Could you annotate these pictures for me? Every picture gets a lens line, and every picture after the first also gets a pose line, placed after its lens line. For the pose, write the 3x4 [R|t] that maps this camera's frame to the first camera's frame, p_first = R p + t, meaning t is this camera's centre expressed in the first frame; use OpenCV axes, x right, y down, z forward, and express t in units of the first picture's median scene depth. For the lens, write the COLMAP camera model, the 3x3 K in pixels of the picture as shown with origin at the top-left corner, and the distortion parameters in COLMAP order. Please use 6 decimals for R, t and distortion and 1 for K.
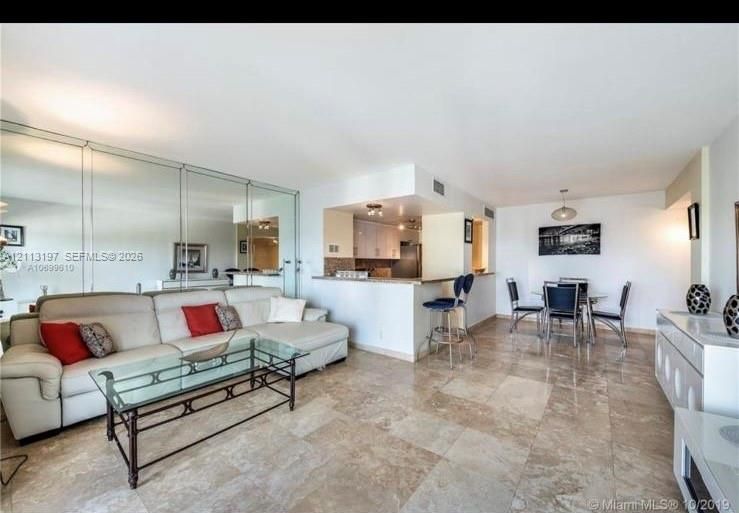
lens RADIAL K [[288.1, 0, 366.8], [0, 288.1, 261.7], [0, 0, 1]] dist [-0.003158, -0.000119]
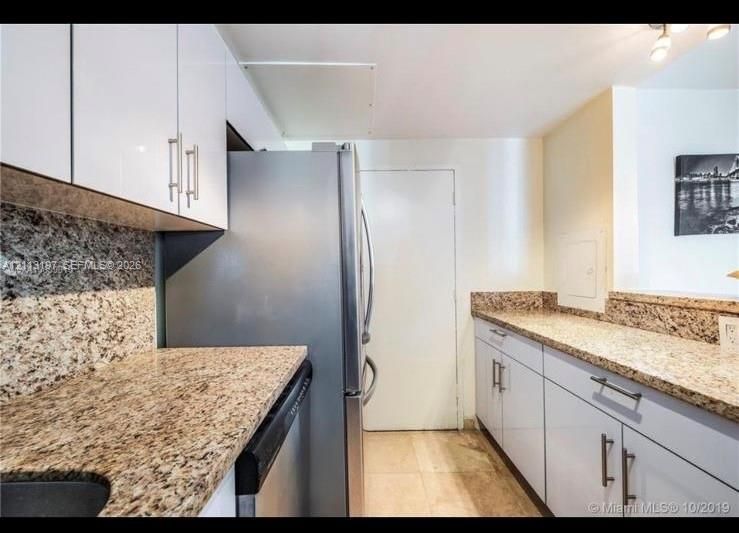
lens RADIAL K [[293.3, 0, 370.8], [0, 293.3, 267.6], [0, 0, 1]] dist [-0.003160, -0.000247]
pose [[0.774957, -0.003024, 0.632006, 0.093879], [0.005519, 0.999983, -0.001983, 0.017903], [-0.631989, 0.005025, 0.774961, 1.042348]]
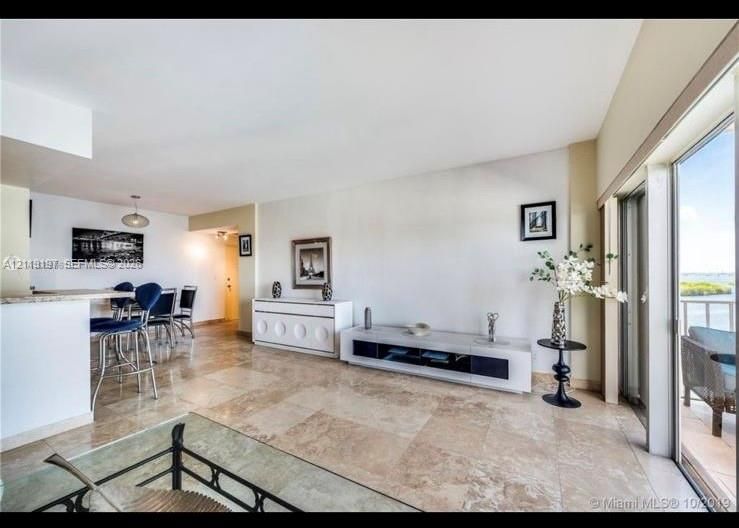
lens RADIAL K [[293.2, 0, 370.9], [0, 293.2, 269.9], [0, 0, 1]] dist [-0.000702, -0.000028]
pose [[-0.148669, 0.012667, 0.988806, -0.371588], [0.001507, 0.999920, -0.012583, 0.013382], [-0.988886, -0.000380, -0.148676, 0.316451]]
